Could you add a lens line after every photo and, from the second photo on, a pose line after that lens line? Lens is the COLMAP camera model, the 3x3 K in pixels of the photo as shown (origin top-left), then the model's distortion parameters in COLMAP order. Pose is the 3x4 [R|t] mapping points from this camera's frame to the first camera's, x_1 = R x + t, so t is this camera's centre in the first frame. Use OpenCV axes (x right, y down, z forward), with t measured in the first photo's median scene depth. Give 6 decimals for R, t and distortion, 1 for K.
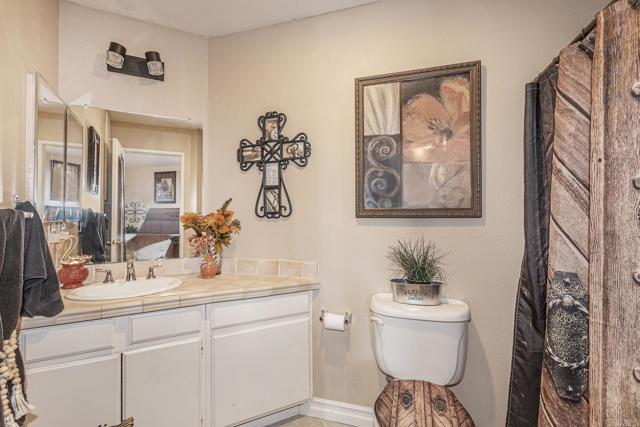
lens RADIAL K [[306.4, 0, 317.7], [0, 306.4, 211.5], [0, 0, 1]] dist [0.001425, 0.001654]
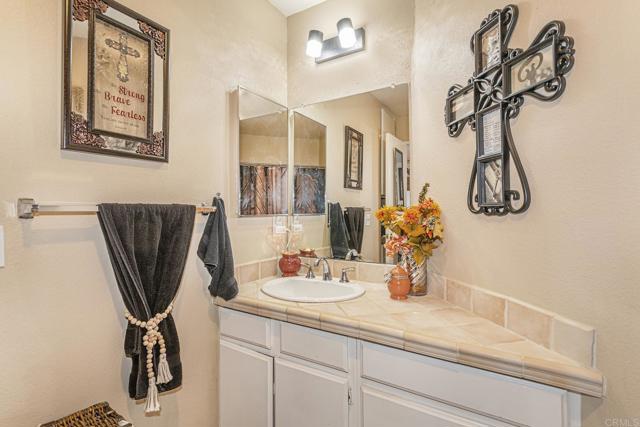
lens RADIAL K [[306.4, 0, 321.4], [0, 306.4, 209.2], [0, 0, 1]] dist [0.001425, 0.001654]
pose [[0.483732, 0.000797, -0.875216, 0.172590], [0.009640, 0.999934, 0.006238, 0.004344], [0.875163, -0.011454, 0.483692, 0.488972]]
